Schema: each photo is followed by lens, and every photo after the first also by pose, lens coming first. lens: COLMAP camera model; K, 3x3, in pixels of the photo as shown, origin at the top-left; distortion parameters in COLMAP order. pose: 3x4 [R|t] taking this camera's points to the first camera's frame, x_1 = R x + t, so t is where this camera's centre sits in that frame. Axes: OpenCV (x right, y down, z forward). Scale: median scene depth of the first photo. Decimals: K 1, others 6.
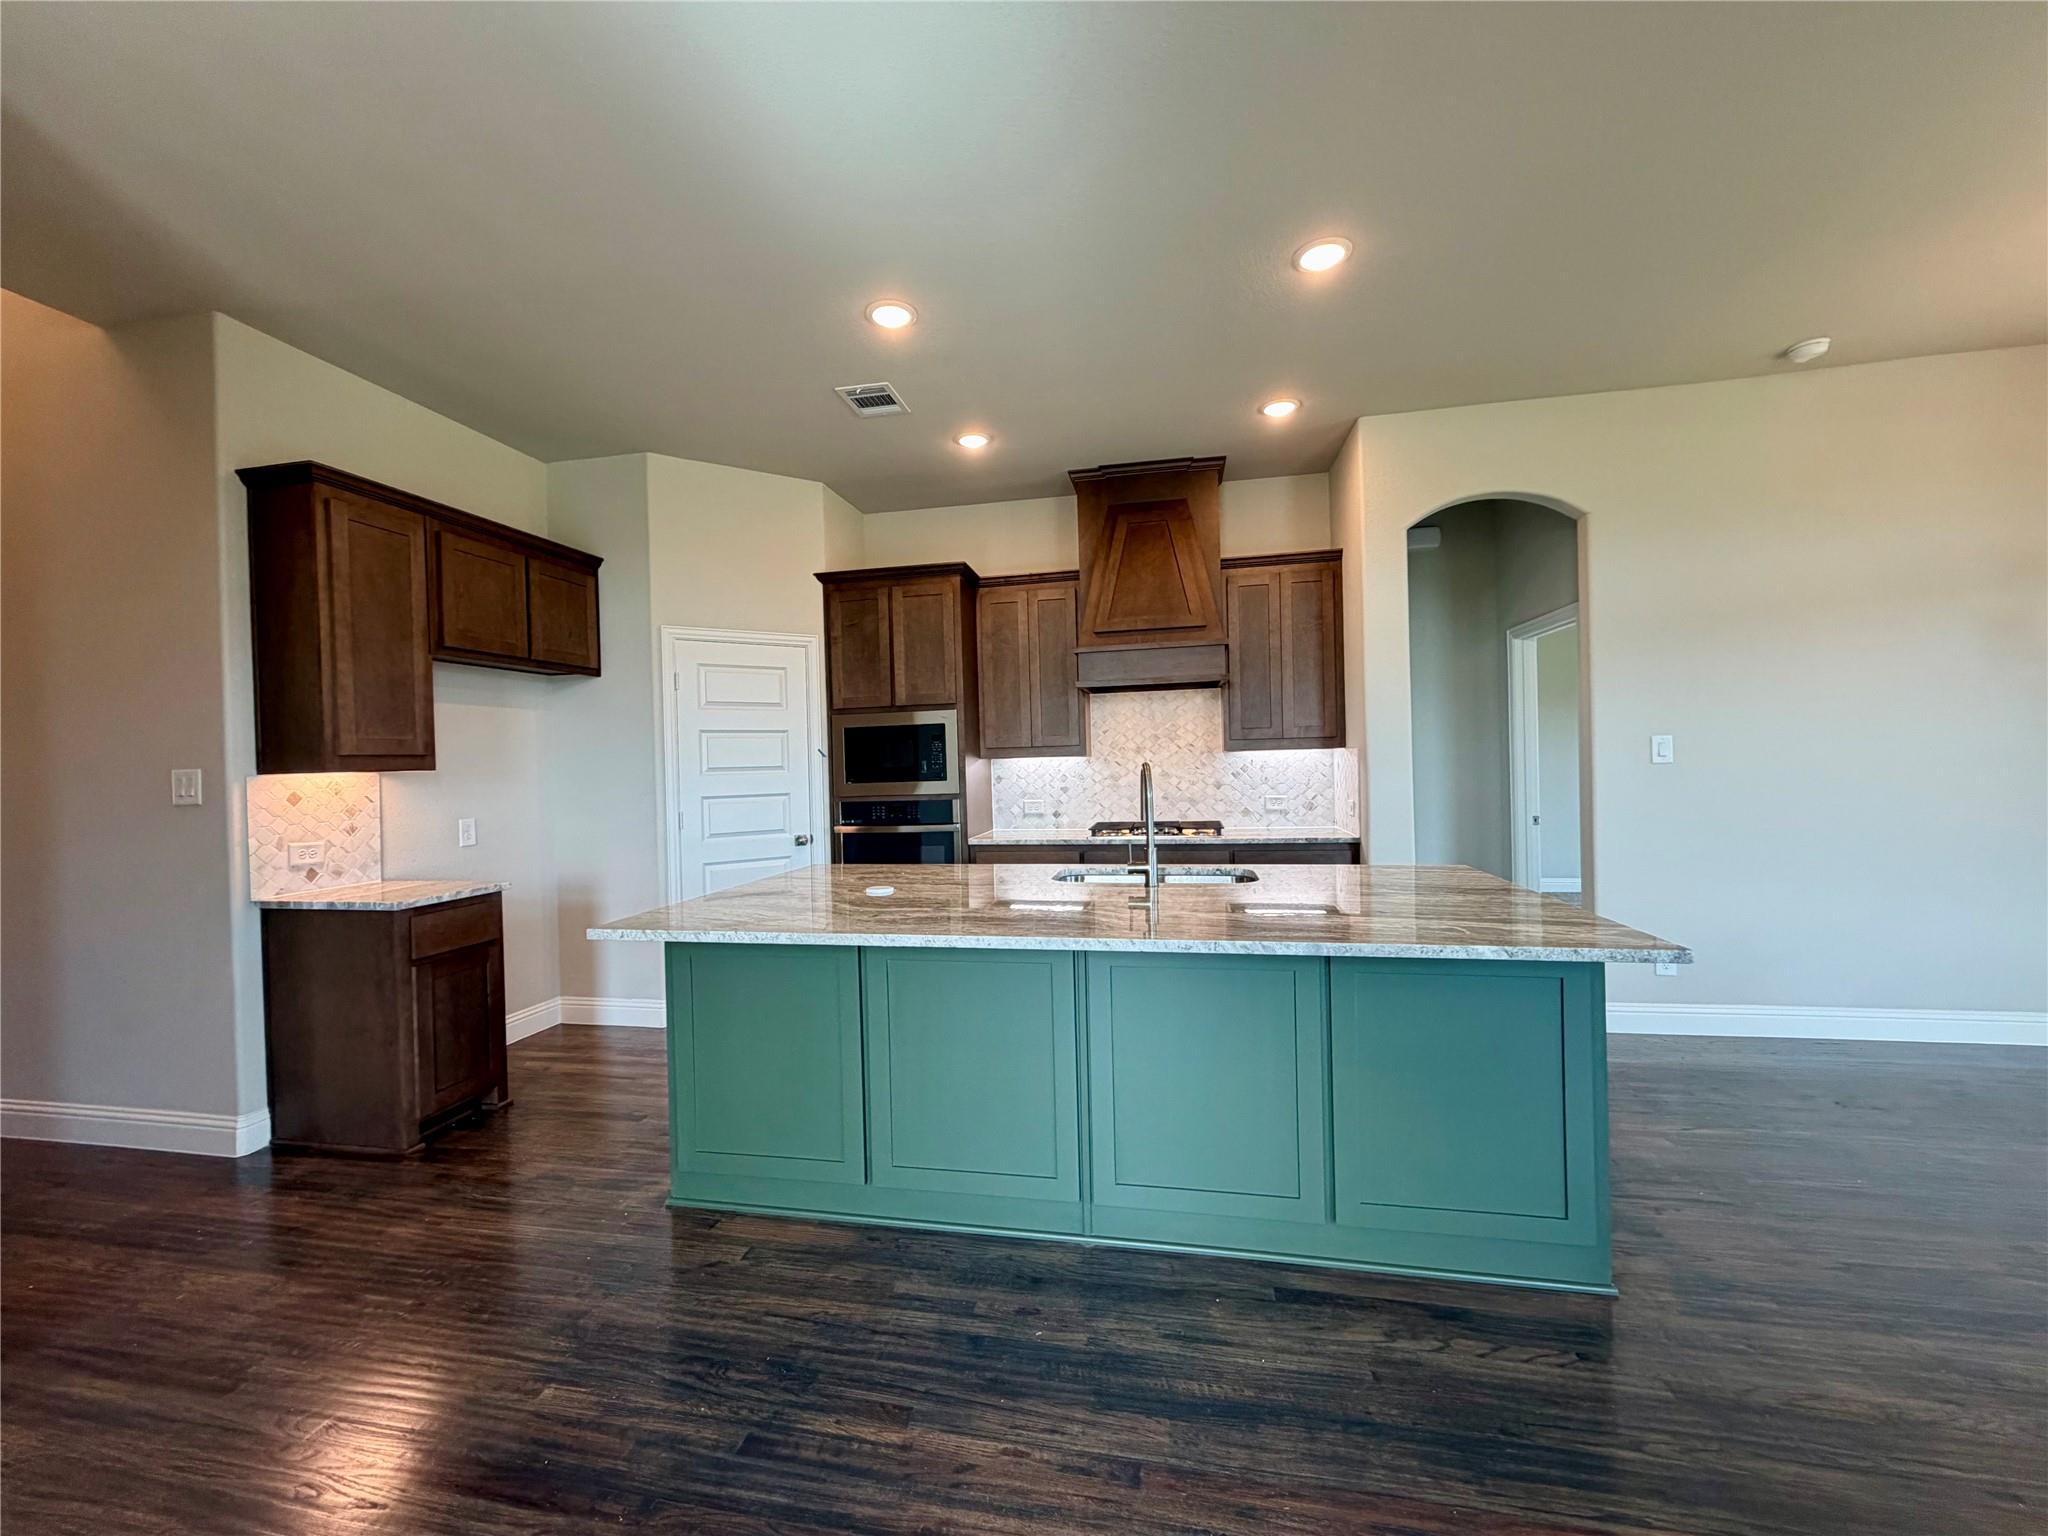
lens RADIAL K [[816.8, 0, 1018.6], [0, 816.8, 765.4], [0, 0, 1]] dist [0.000956, -0.000019]
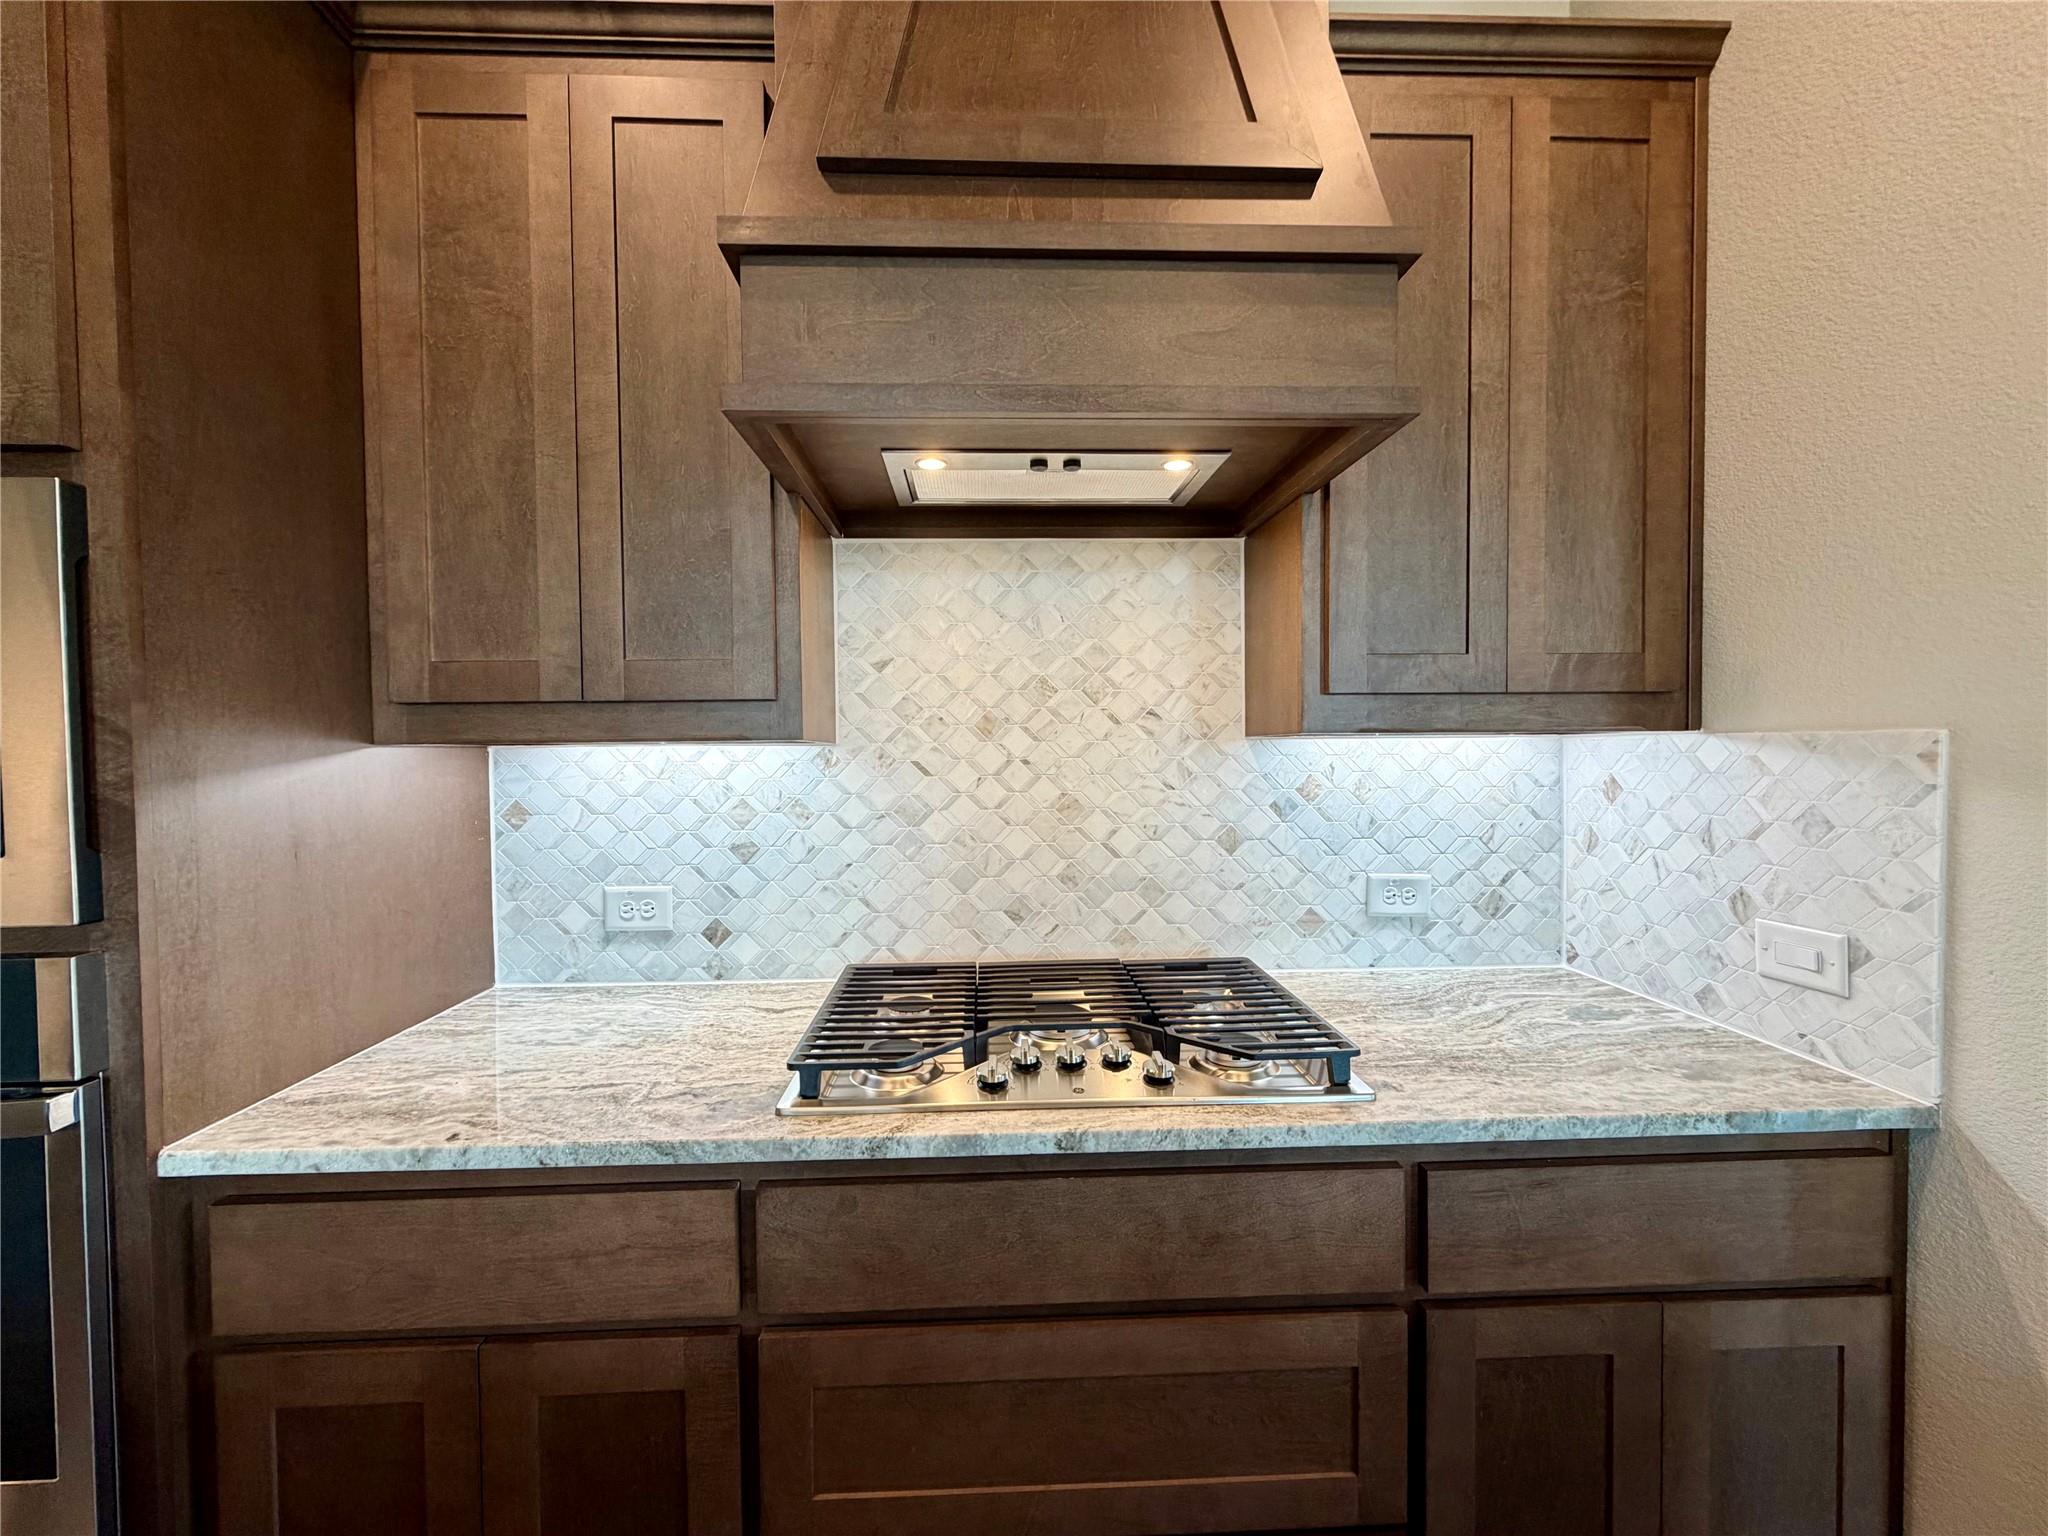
lens RADIAL K [[816.8, 0, 1011.7], [0, 816.8, 767.1], [0, 0, 1]] dist [0.000956, -0.000019]
pose [[0.971776, 0.012587, 0.235570, 0.087260], [-0.016450, 0.999760, 0.014442, -0.008335], [-0.235331, -0.017909, 0.971750, 0.735594]]
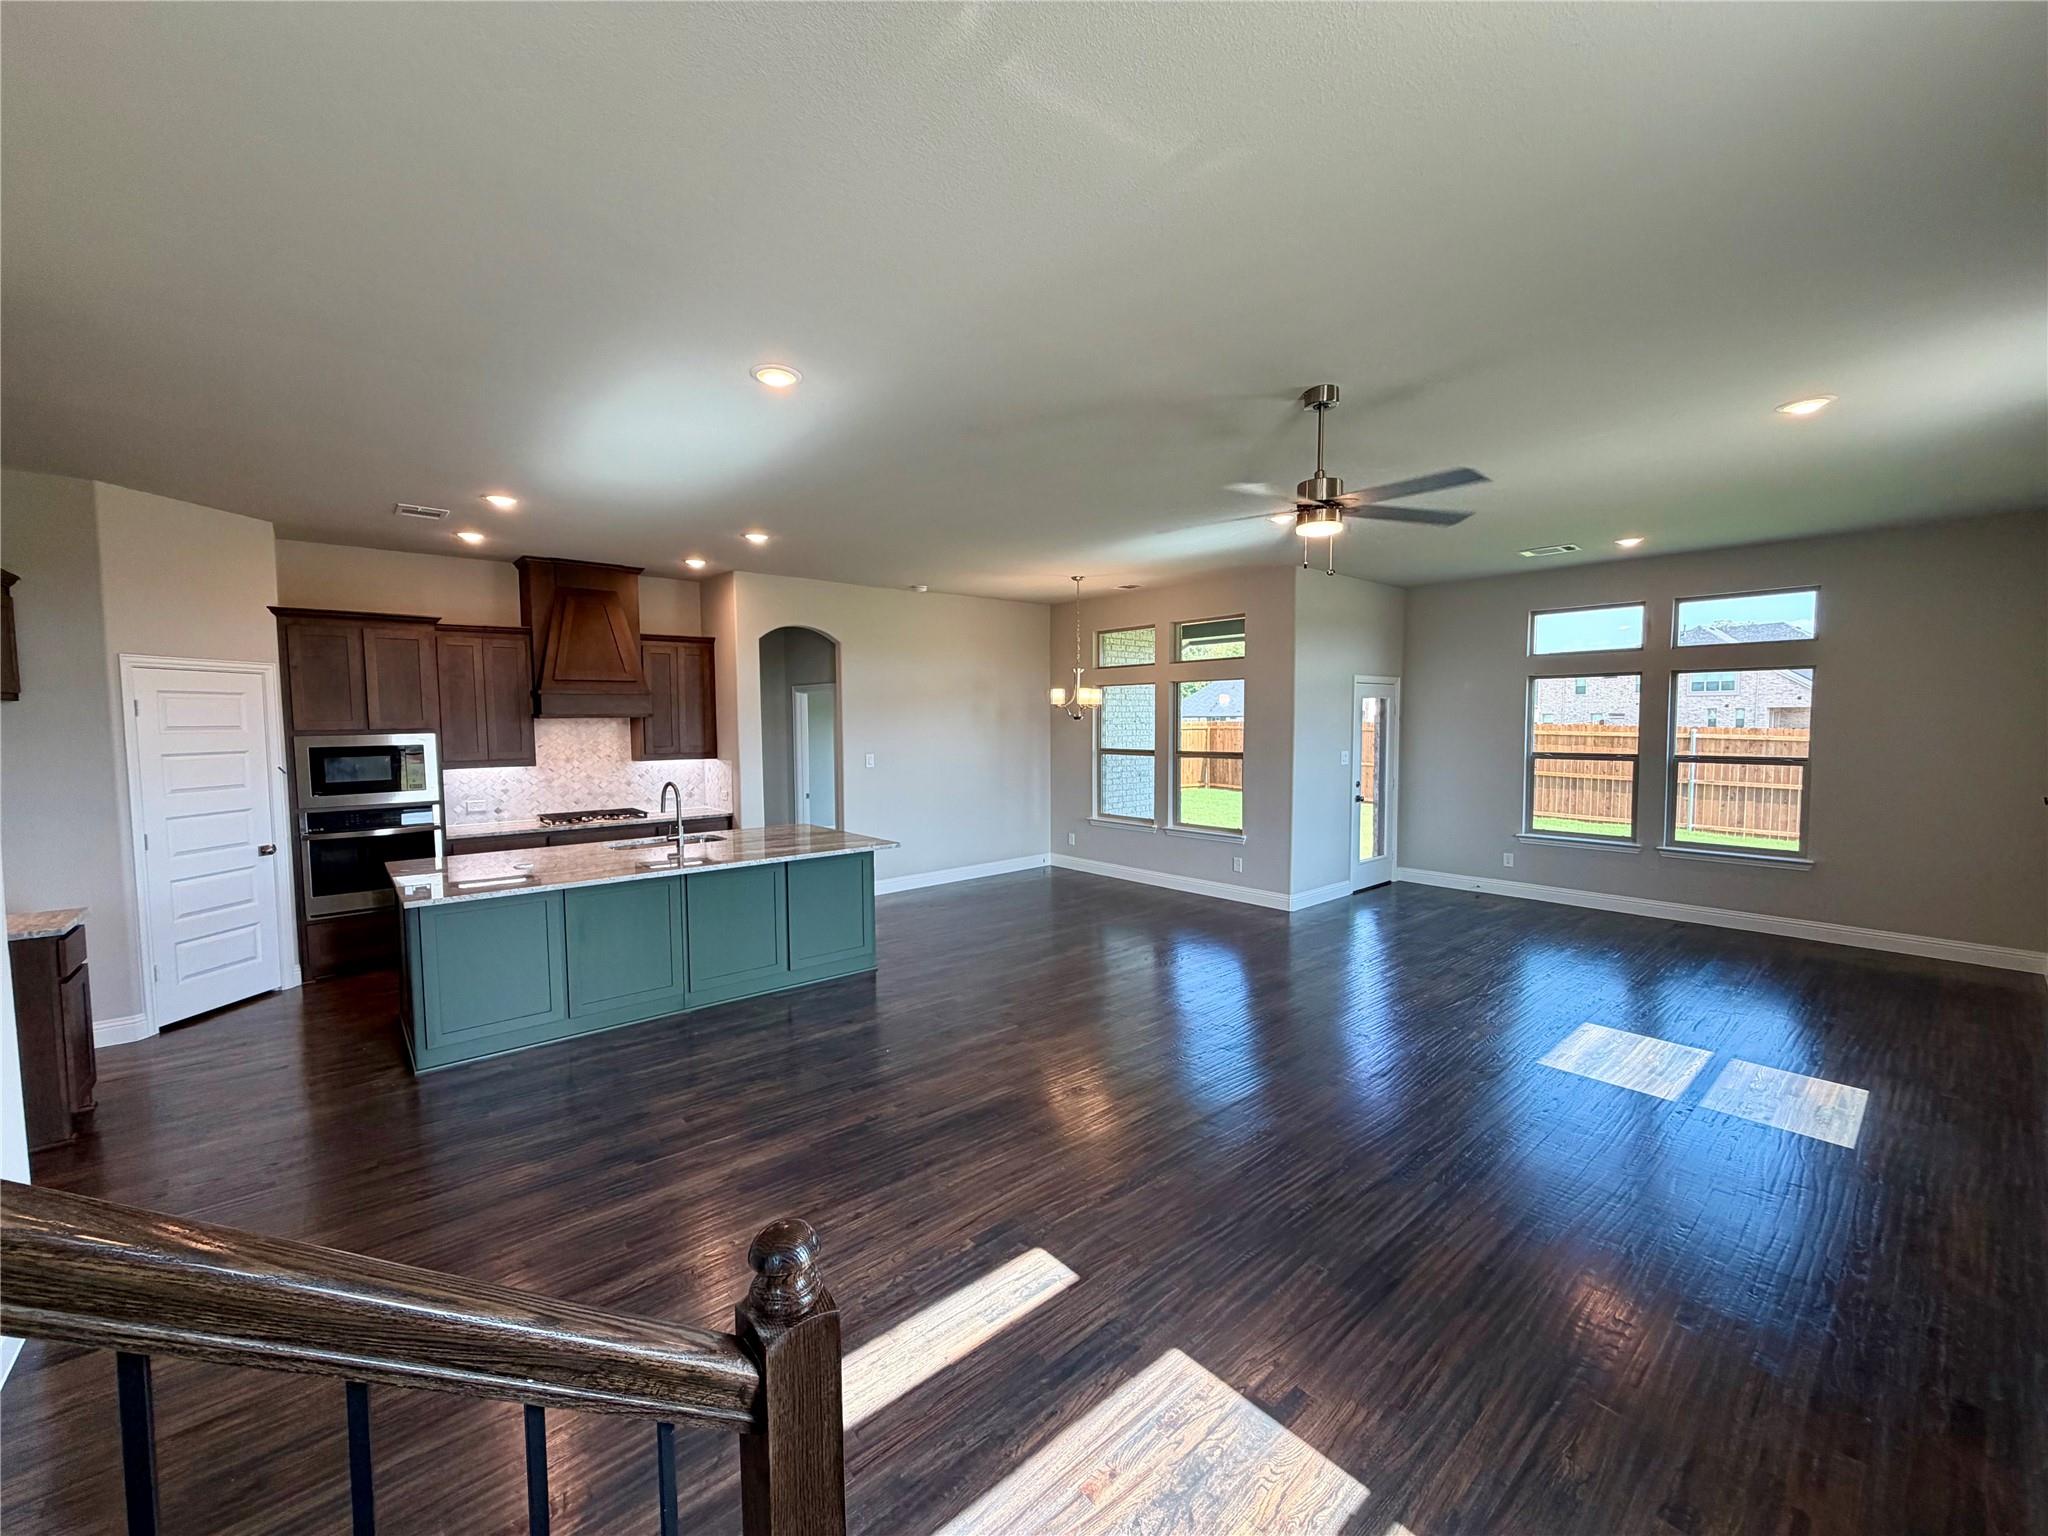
lens RADIAL K [[816.8, 0, 1021.0], [0, 816.8, 769.1], [0, 0, 1]] dist [0.000956, -0.000019]
pose [[0.612671, -0.027438, 0.789861, -0.499283], [-0.007230, 0.999161, 0.040316, -0.068164], [-0.790305, -0.030411, 0.611959, -0.466919]]
